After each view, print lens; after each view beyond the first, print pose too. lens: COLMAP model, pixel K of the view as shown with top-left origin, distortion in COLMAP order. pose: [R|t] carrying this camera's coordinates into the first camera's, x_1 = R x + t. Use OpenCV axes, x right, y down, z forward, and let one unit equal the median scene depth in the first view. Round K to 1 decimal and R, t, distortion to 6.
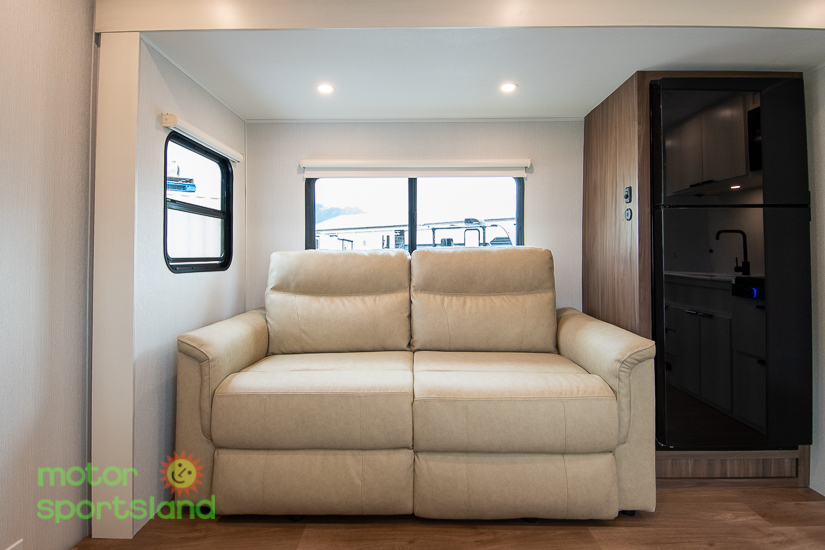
lens RADIAL K [[451.3, 0, 413.7], [0, 451.3, 242.8], [0, 0, 1]] dist [-0.000911, -0.011520]
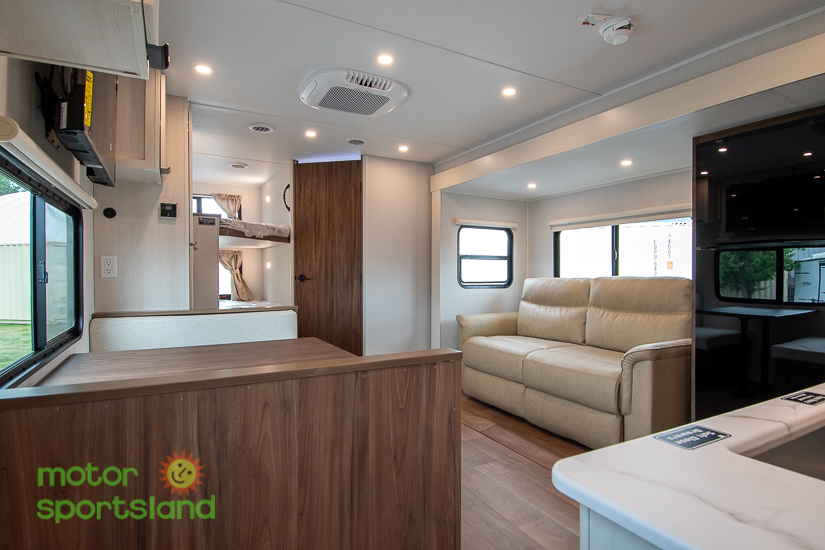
lens RADIAL K [[446.0, 0, 412.5], [0, 446.0, 275.0], [0, 0, 1]] dist [0.003155, -0.023737]
pose [[0.475051, 0.003396, -0.879952, 1.065440], [0.022139, 0.999630, 0.015810, -0.033786], [0.879680, -0.026992, 0.474800, -0.220209]]
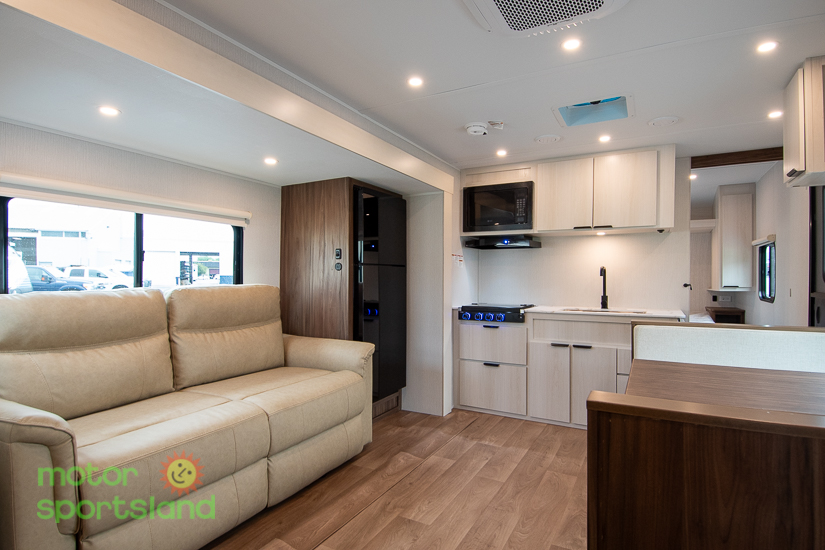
lens RADIAL K [[446.0, 0, 412.5], [0, 446.0, 275.0], [0, 0, 1]] dist [0.003155, -0.023737]
pose [[0.440512, 0.009406, 0.897697, -0.701291], [-0.030402, 0.999528, 0.004445, -0.043233], [-0.897232, -0.029250, 0.440590, 0.085368]]
